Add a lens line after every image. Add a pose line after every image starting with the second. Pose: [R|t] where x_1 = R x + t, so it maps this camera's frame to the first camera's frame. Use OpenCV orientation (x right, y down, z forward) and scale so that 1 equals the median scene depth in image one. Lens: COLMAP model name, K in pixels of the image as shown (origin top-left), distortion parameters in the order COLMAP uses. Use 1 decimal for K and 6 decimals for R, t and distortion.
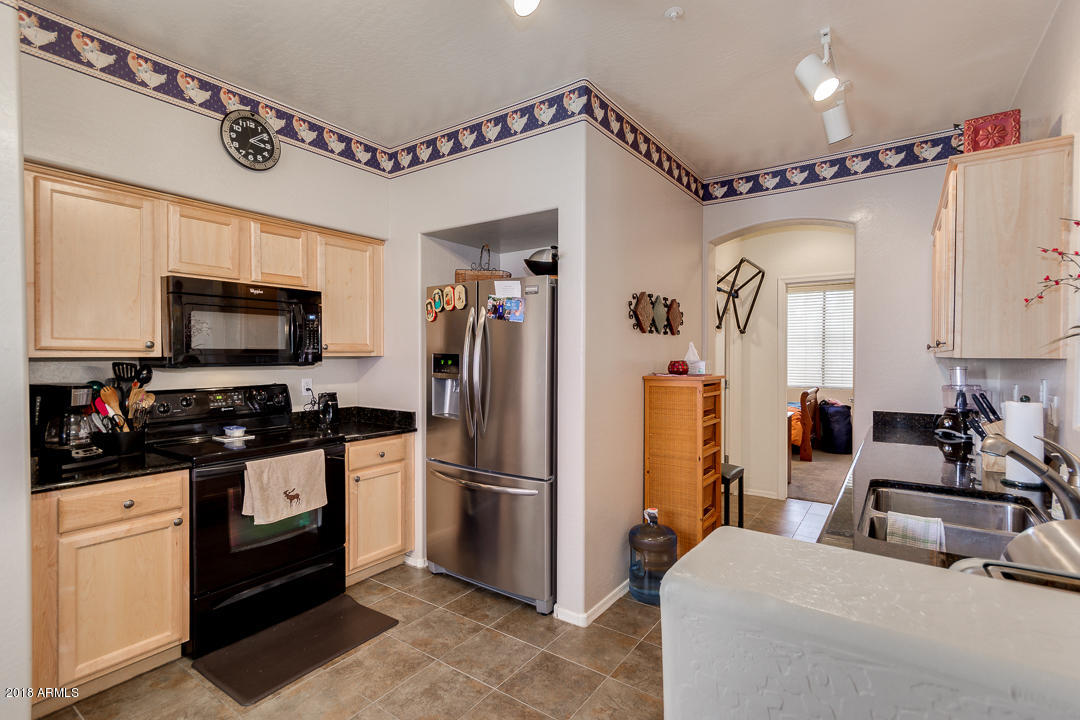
lens RADIAL K [[516.1, 0, 540.2], [0, 516.1, 362.8], [0, 0, 1]] dist [0.006174, 0.001085]
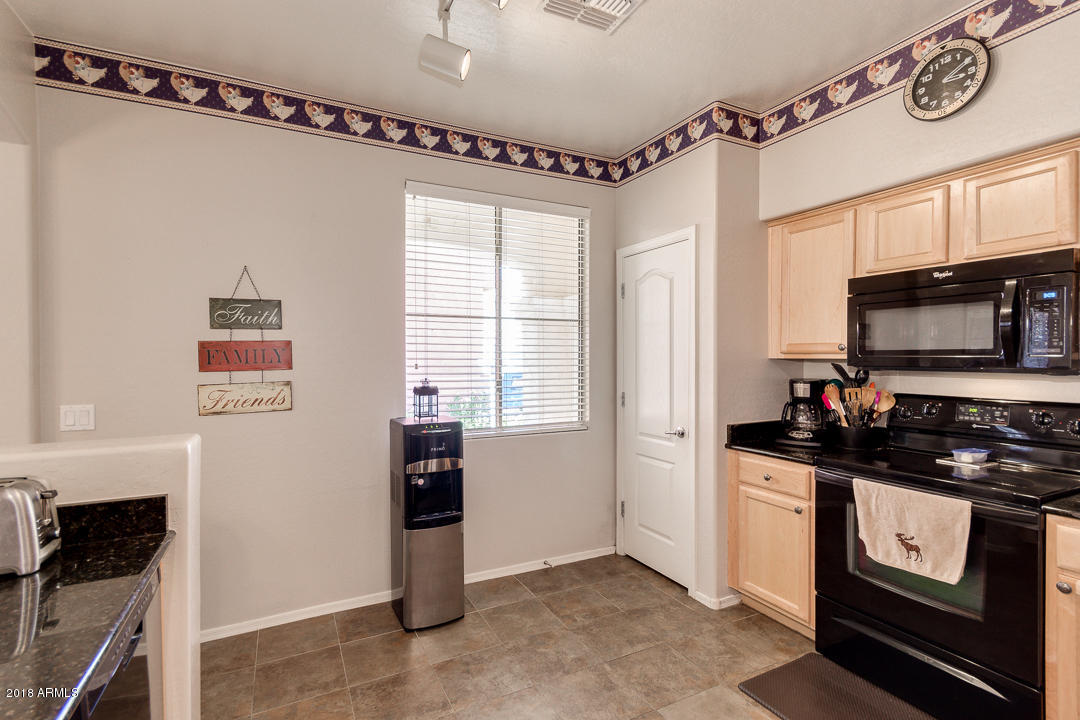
lens RADIAL K [[516.1, 0, 543.5], [0, 516.1, 357.8], [0, 0, 1]] dist [0.006174, 0.001085]
pose [[-0.476278, 0.009845, -0.879240, 0.441647], [-0.008814, 0.999834, 0.015970, -0.022873], [0.879251, 0.015356, -0.476112, 0.901168]]
